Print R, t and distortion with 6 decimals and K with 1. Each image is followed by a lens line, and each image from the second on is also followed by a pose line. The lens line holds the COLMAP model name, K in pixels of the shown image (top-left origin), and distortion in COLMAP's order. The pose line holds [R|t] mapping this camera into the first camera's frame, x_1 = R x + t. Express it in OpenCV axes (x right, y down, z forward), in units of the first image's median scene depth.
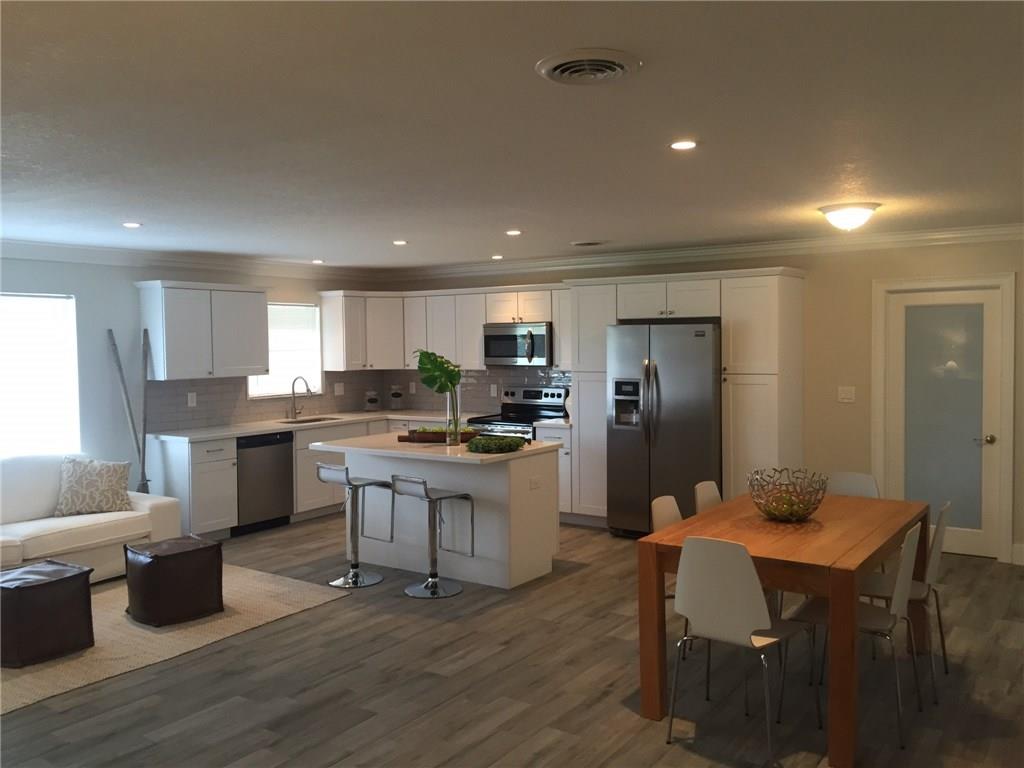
lens RADIAL K [[876.8, 0, 516.0], [0, 876.8, 381.8], [0, 0, 1]] dist [0.074528, -0.086198]
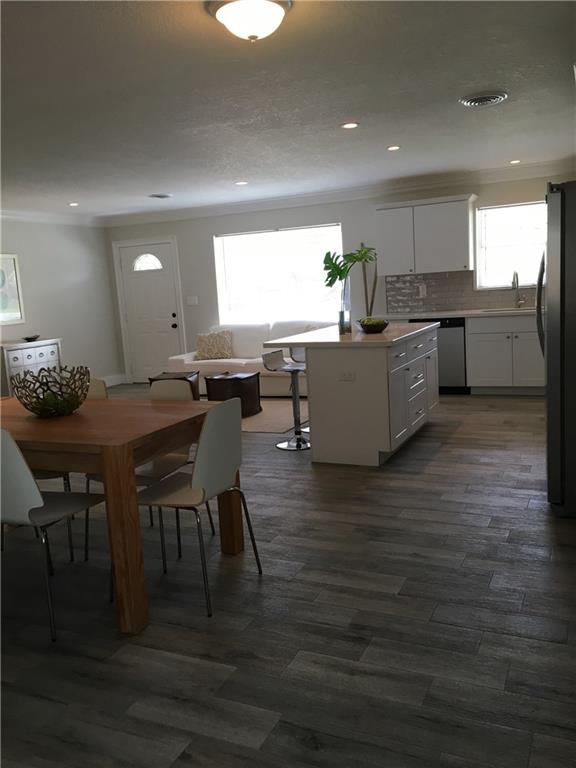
lens RADIAL K [[655.6, 0, 288.0], [0, 655.6, 384.0], [0, 0, 1]] dist [0.055634, -0.002839]
pose [[0.167162, 0.150825, -0.974325, 0.721992], [0.010261, 0.987910, 0.154689, 0.004572], [0.985876, -0.035856, 0.163593, 0.754817]]
